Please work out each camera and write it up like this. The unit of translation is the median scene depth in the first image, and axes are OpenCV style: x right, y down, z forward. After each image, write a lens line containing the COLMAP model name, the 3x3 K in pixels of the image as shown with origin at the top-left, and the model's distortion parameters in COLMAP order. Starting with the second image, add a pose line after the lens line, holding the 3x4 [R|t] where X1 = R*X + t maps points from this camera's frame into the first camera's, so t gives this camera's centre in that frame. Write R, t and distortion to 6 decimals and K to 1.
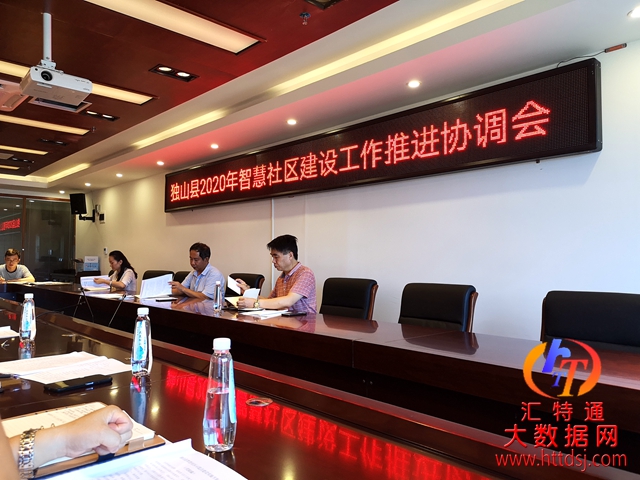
lens RADIAL K [[493.8, 0, 320.0], [0, 493.8, 240.0], [0, 0, 1]] dist [0.036456, -0.000466]
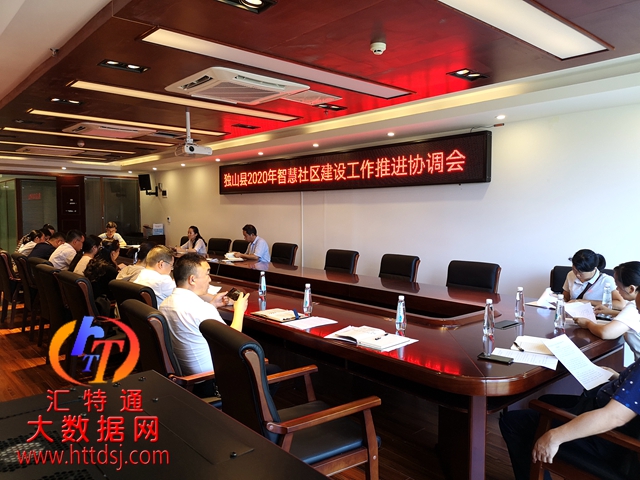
lens RADIAL K [[493.8, 0, 320.0], [0, 493.8, 240.0], [0, 0, 1]] dist [0.036456, -0.000466]
pose [[0.999509, -0.000300, -0.031333, 0.003554], [0.003327, 0.995317, 0.096603, -0.095146], [0.031157, -0.096659, 0.994830, -0.534239]]
